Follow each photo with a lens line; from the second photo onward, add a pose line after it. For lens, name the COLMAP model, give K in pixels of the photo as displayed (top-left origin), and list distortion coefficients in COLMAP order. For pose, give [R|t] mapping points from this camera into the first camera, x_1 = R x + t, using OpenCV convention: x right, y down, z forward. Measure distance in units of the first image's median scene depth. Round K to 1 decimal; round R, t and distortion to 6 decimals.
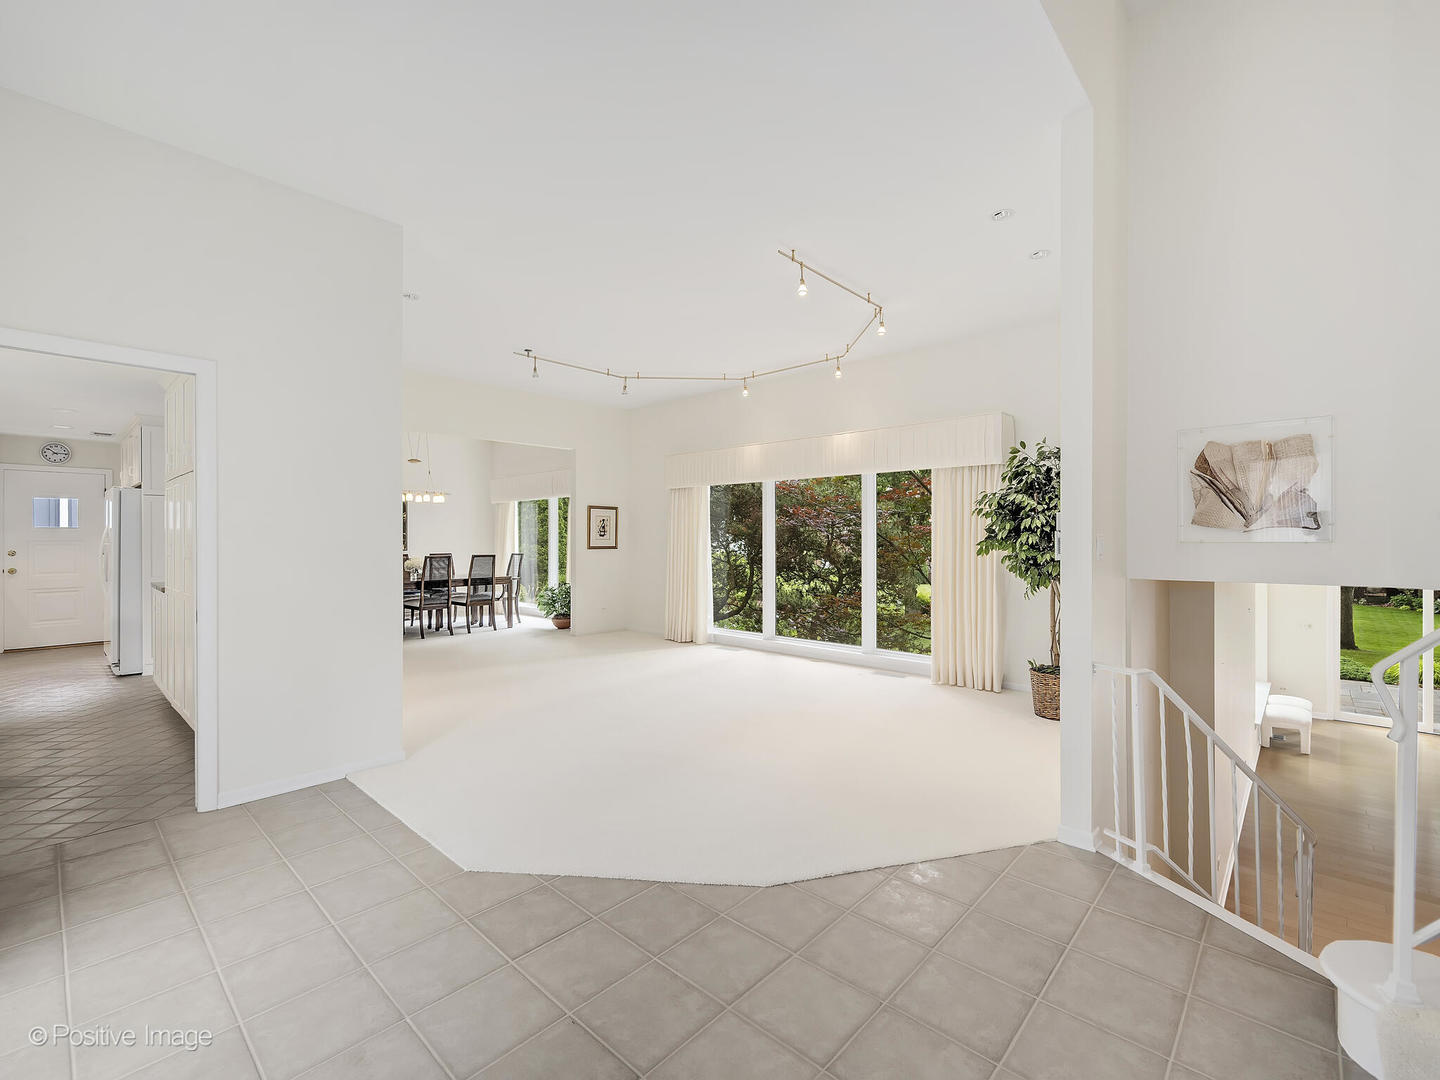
lens RADIAL K [[621.4, 0, 705.4], [0, 621.4, 538.4], [0, 0, 1]] dist [0.002565, -0.000730]
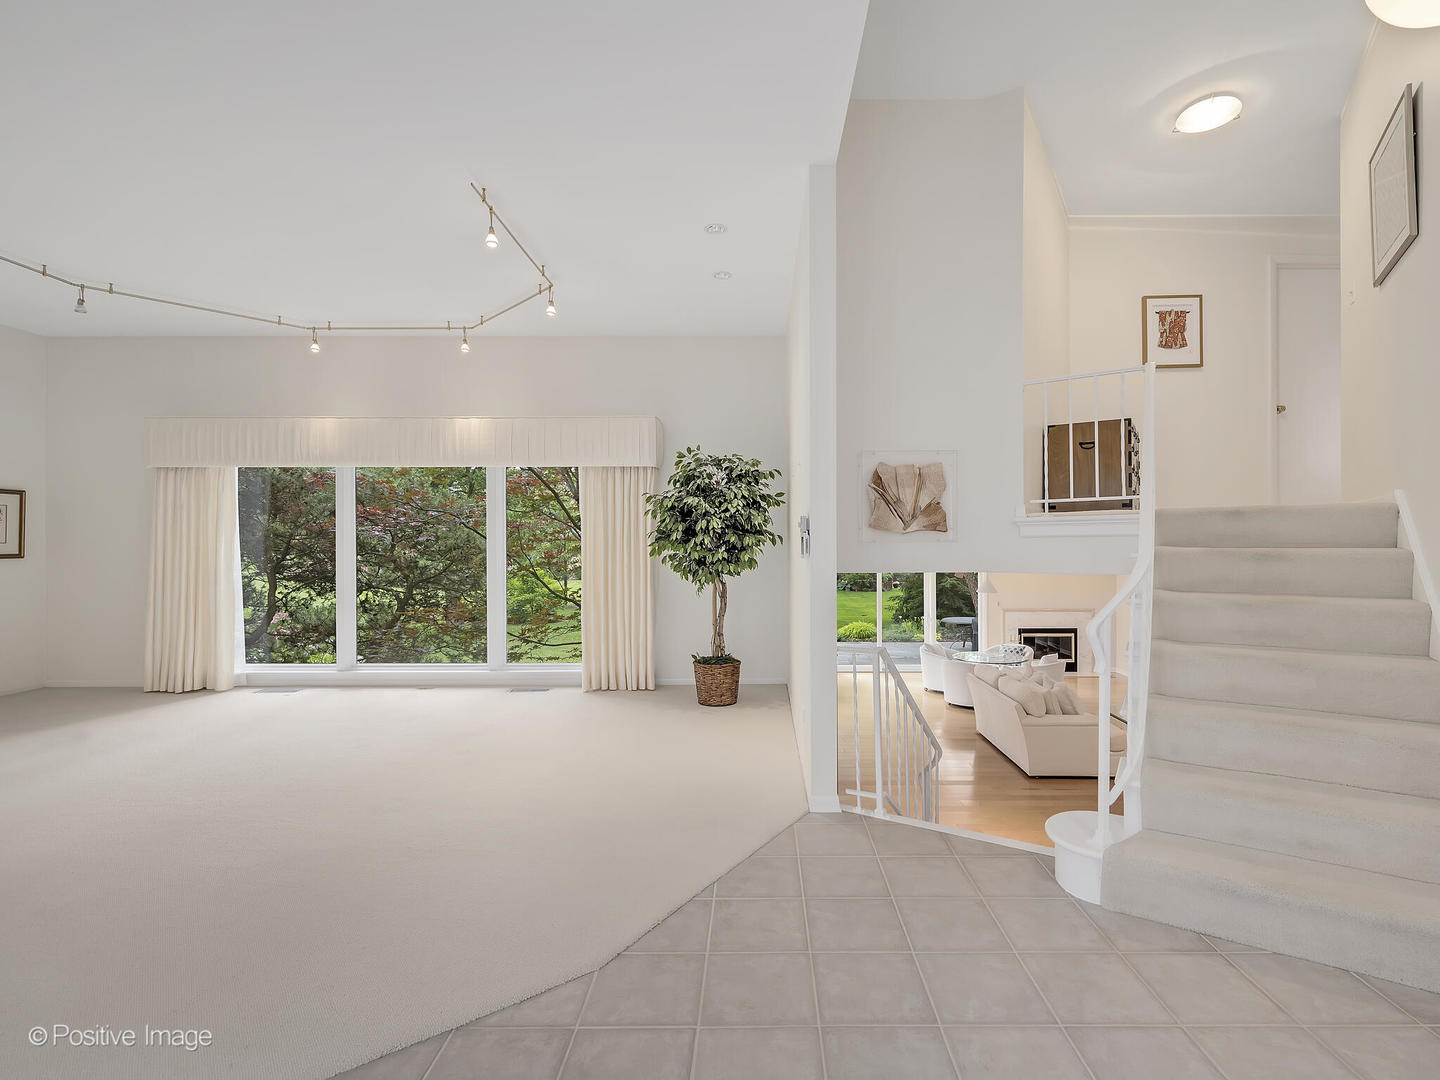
lens RADIAL K [[659.6, 0, 726.8], [0, 659.6, 535.8], [0, 0, 1]] dist [0.003868, -0.000471]
pose [[0.740691, 0.001765, 0.671843, -0.117875], [0.002833, 0.999979, -0.005751, 0.000407], [-0.671840, 0.006163, 0.740671, 0.080355]]
